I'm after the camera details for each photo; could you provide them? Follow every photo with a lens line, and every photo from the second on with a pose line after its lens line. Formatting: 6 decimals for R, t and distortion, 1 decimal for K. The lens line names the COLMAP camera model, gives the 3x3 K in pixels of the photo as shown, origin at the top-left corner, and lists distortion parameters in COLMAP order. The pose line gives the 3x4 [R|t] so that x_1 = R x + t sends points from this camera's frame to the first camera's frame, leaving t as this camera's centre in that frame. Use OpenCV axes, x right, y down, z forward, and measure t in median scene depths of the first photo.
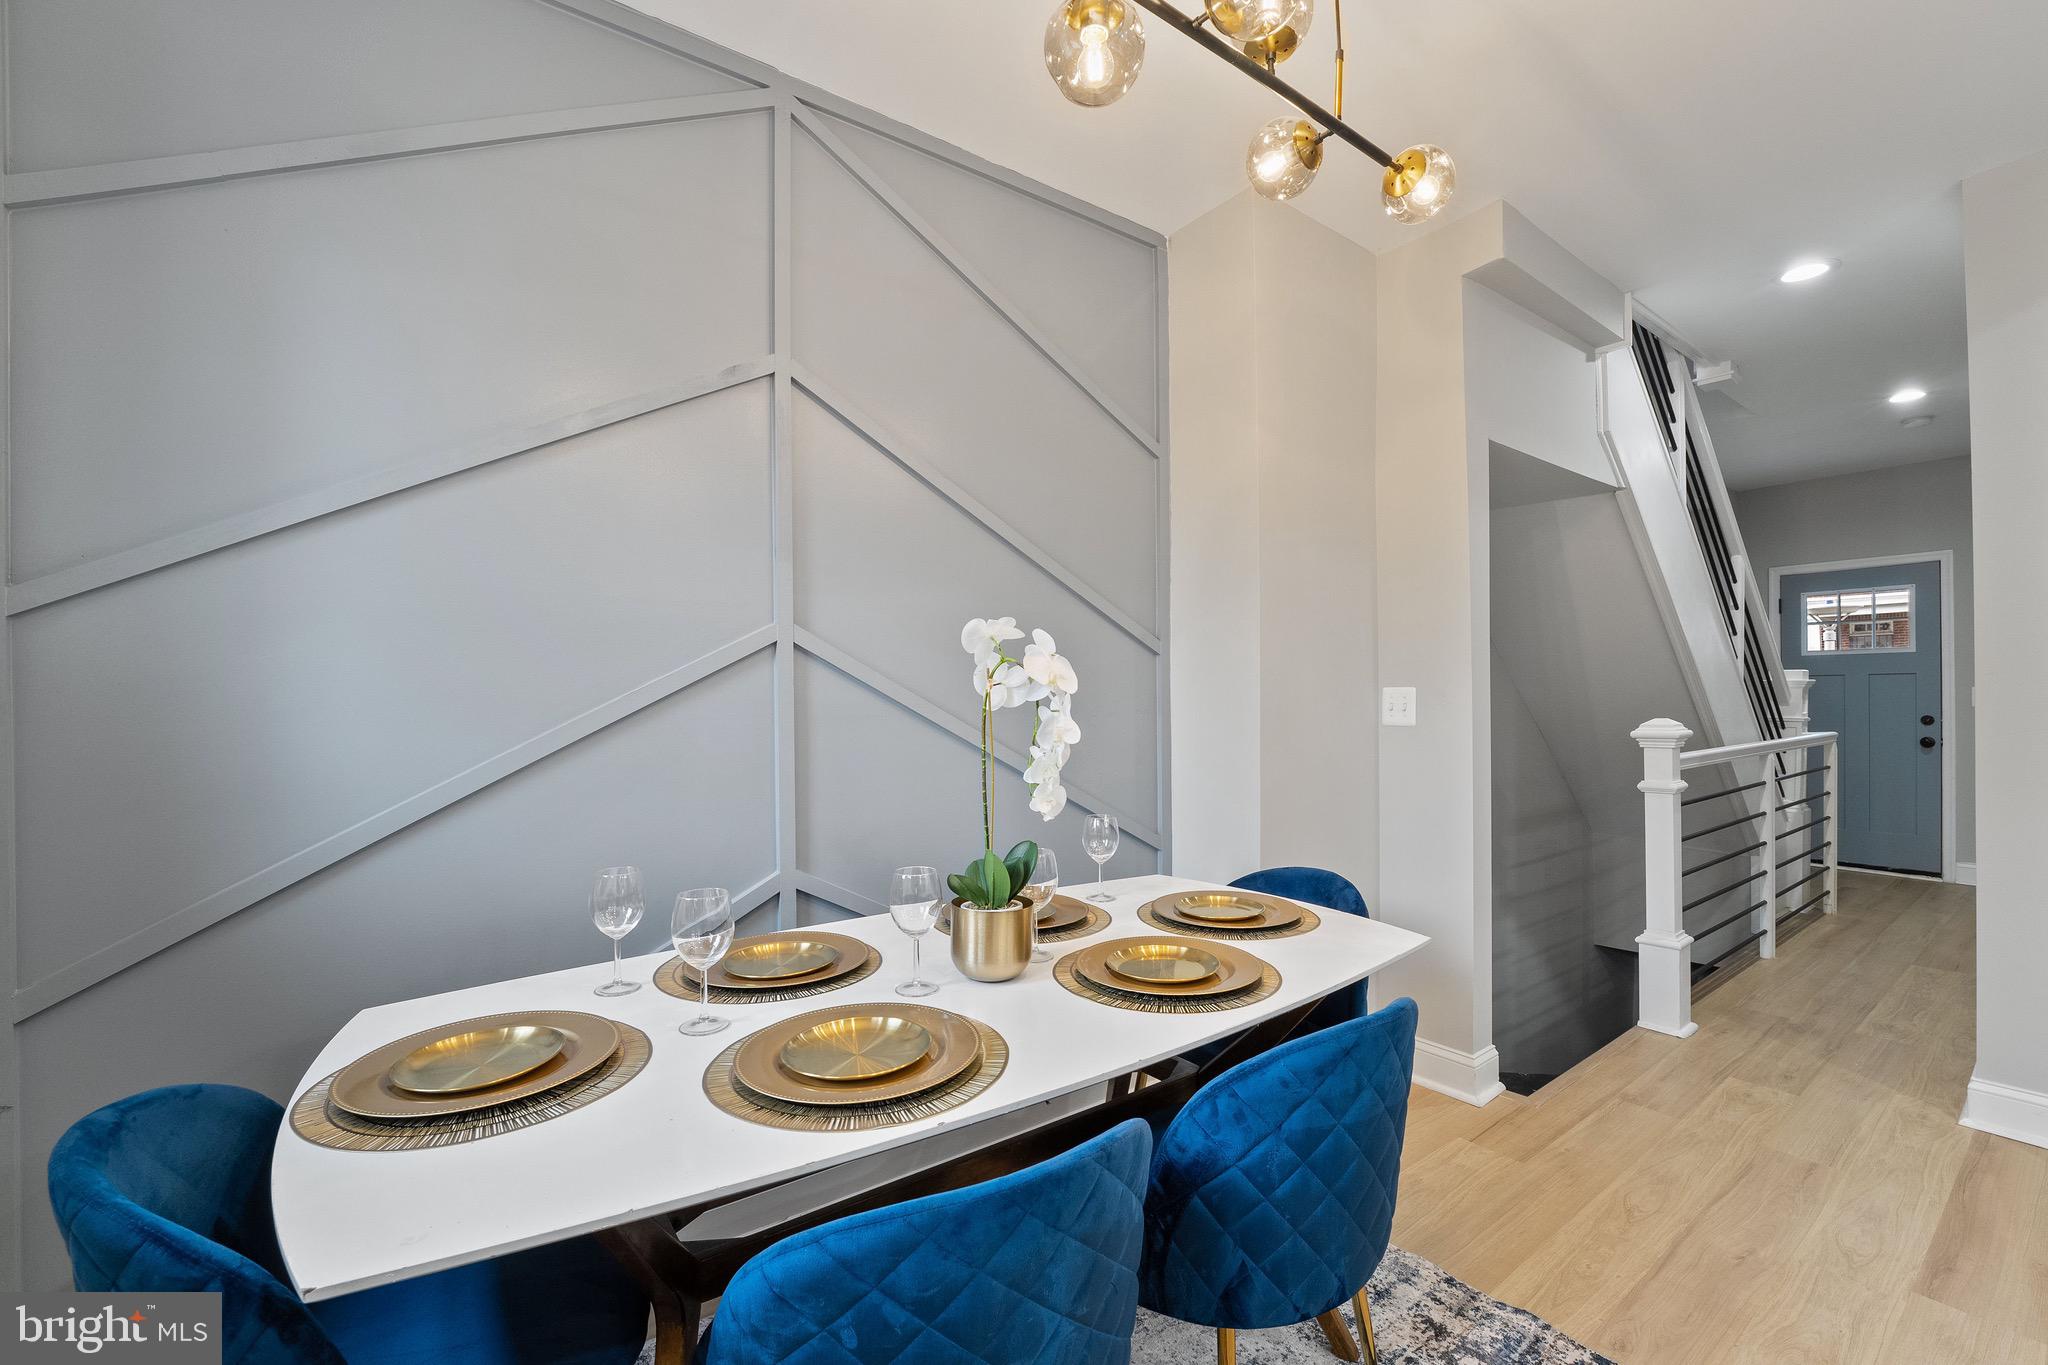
lens RADIAL K [[892.0, 0, 1024.0], [0, 892.0, 682.5], [0, 0, 1]] dist [-0.000628, 0.000033]
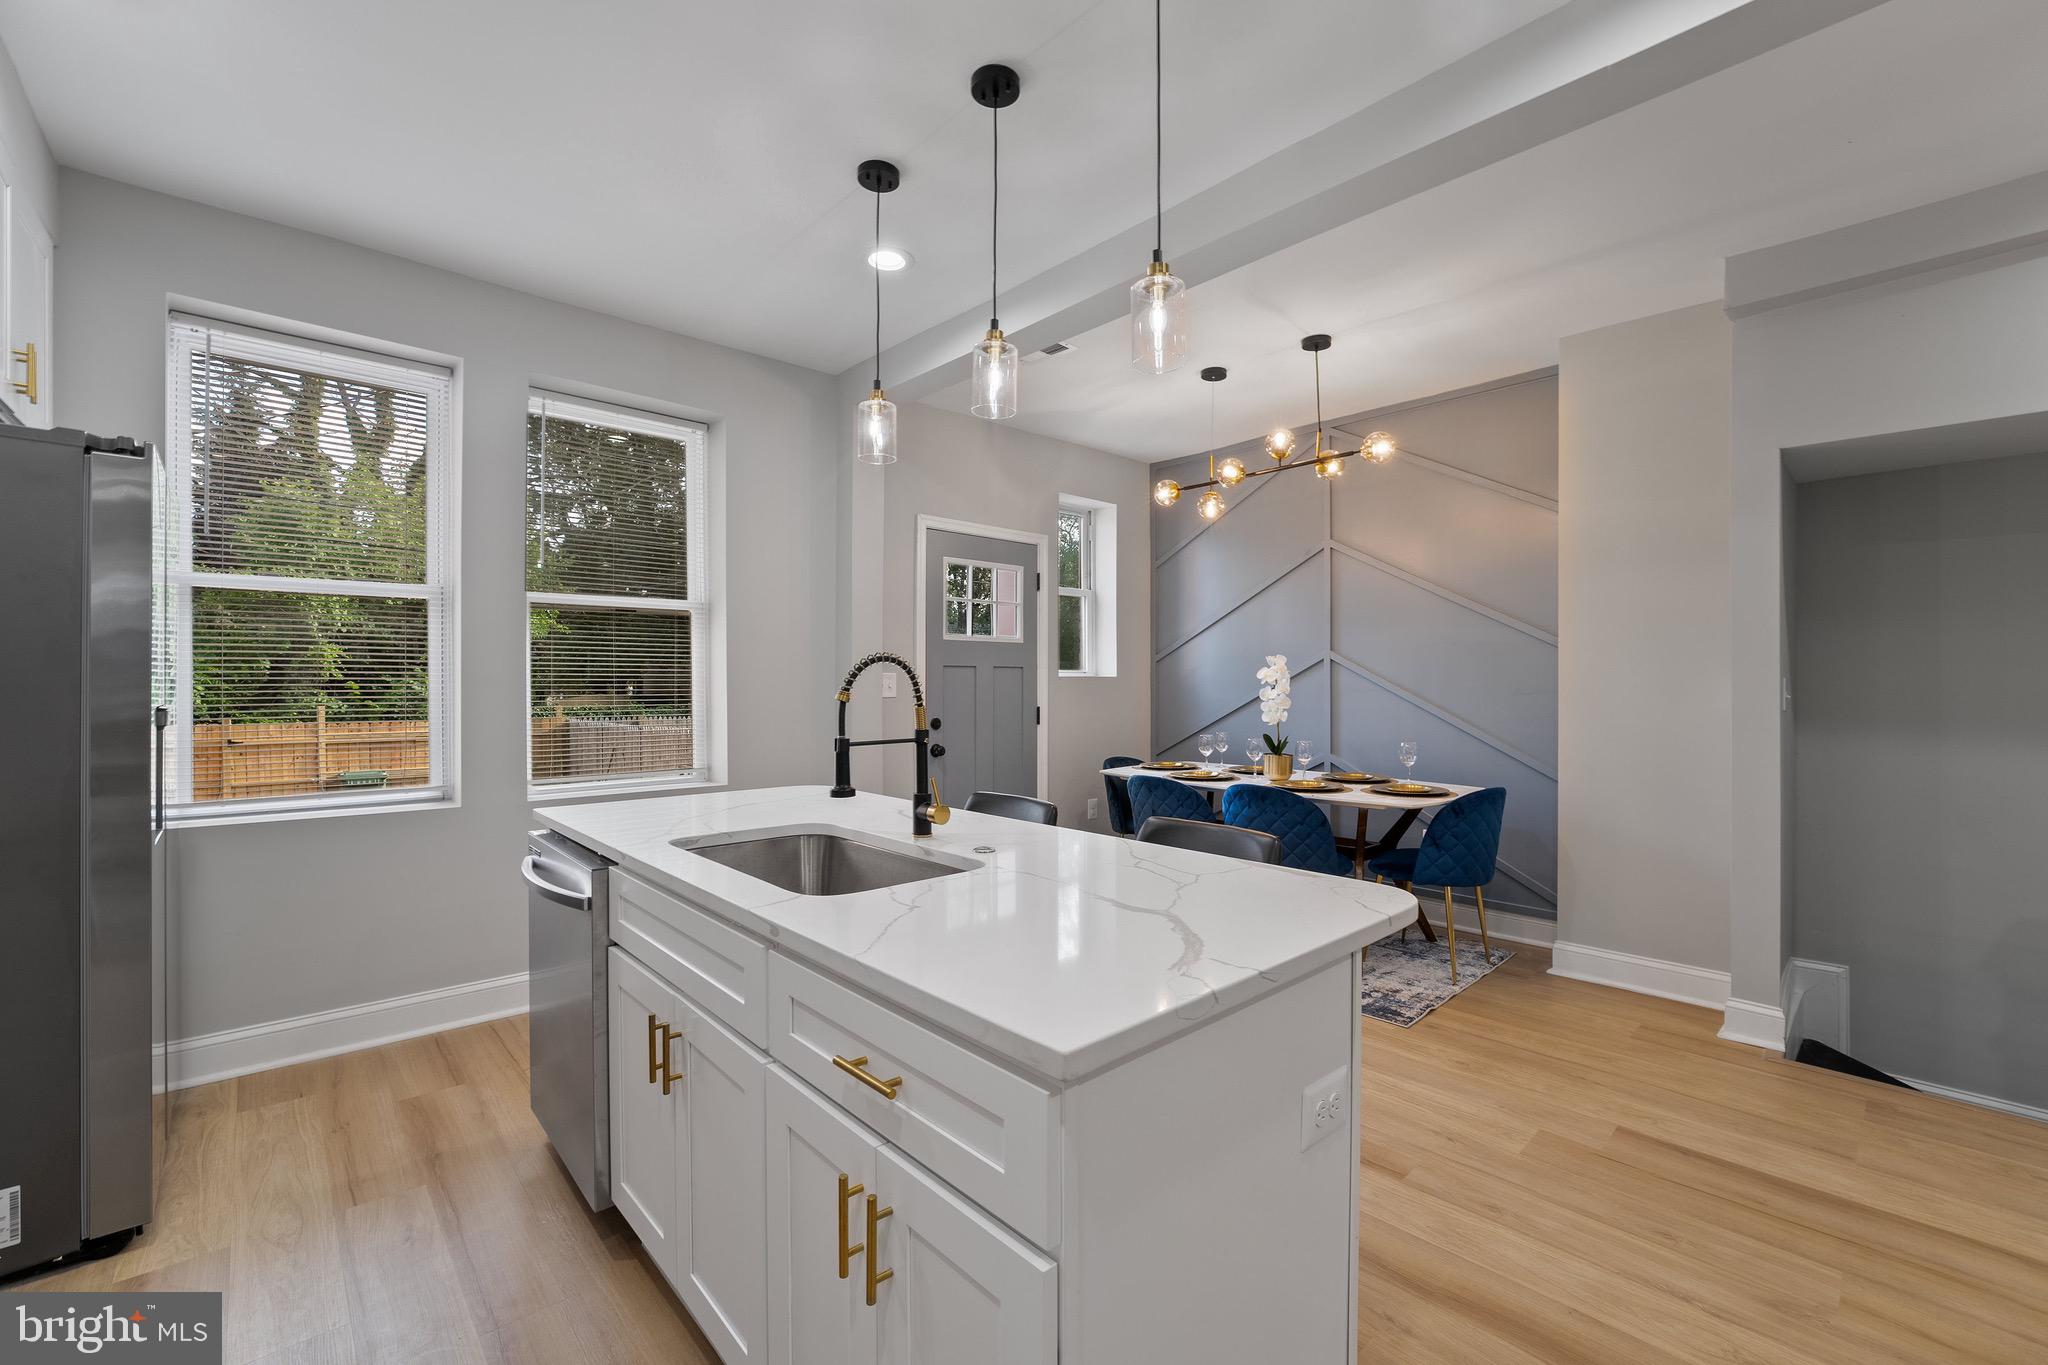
lens RADIAL K [[852.0, 0, 1024.0], [0, 852.0, 682.5], [0, 0, 1]] dist [-0.001425, -0.000062]
pose [[0.076677, 0.013567, -0.996964, 1.972751], [0.006629, 0.999878, 0.014116, -0.019690], [0.997034, -0.007691, 0.076578, -0.002490]]
